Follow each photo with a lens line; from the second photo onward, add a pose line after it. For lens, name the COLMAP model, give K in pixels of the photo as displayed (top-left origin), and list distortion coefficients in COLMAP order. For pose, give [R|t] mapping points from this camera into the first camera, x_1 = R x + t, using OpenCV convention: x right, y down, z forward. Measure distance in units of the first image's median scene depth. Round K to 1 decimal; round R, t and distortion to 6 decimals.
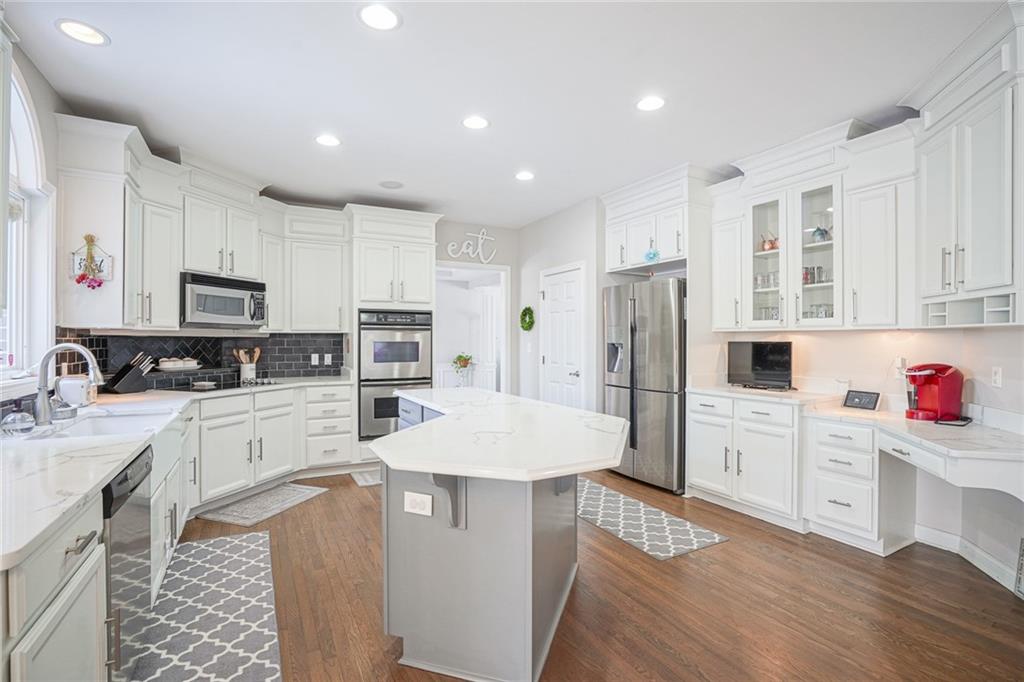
lens RADIAL K [[469.1, 0, 502.1], [0, 469.1, 341.5], [0, 0, 1]] dist [-0.033696, 0.010257]
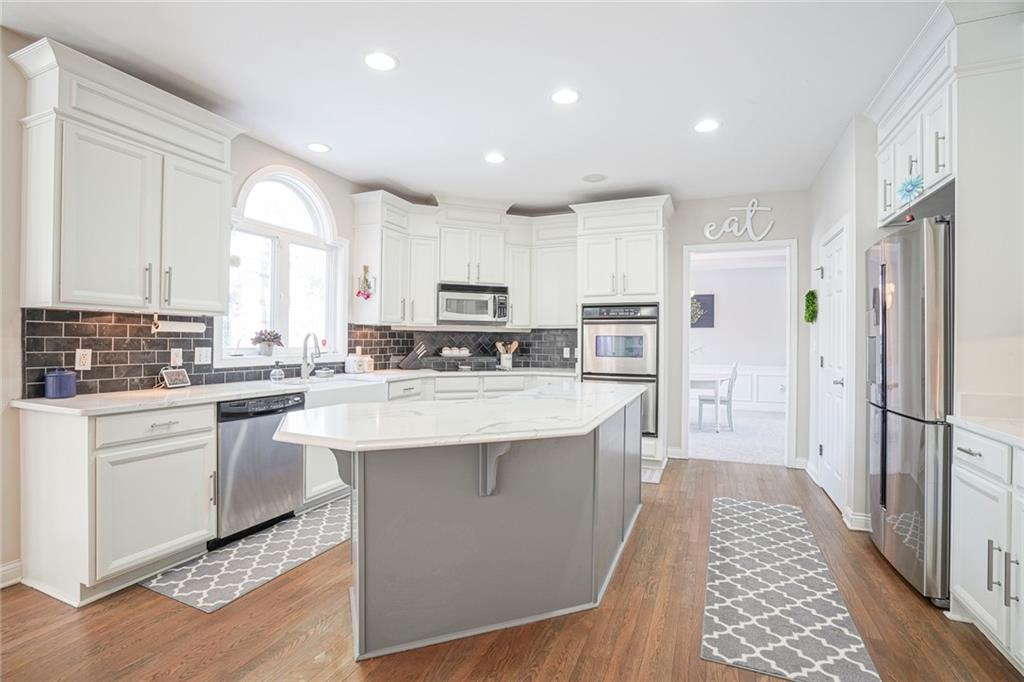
lens RADIAL K [[469.1, 0, 520.8], [0, 469.1, 341.1], [0, 0, 1]] dist [-0.033696, 0.010257]
pose [[0.643677, 0.005294, -0.765279, 0.443862], [-0.009542, 0.999954, -0.001108, 0.016137], [0.765238, 0.008016, 0.643698, 0.248877]]
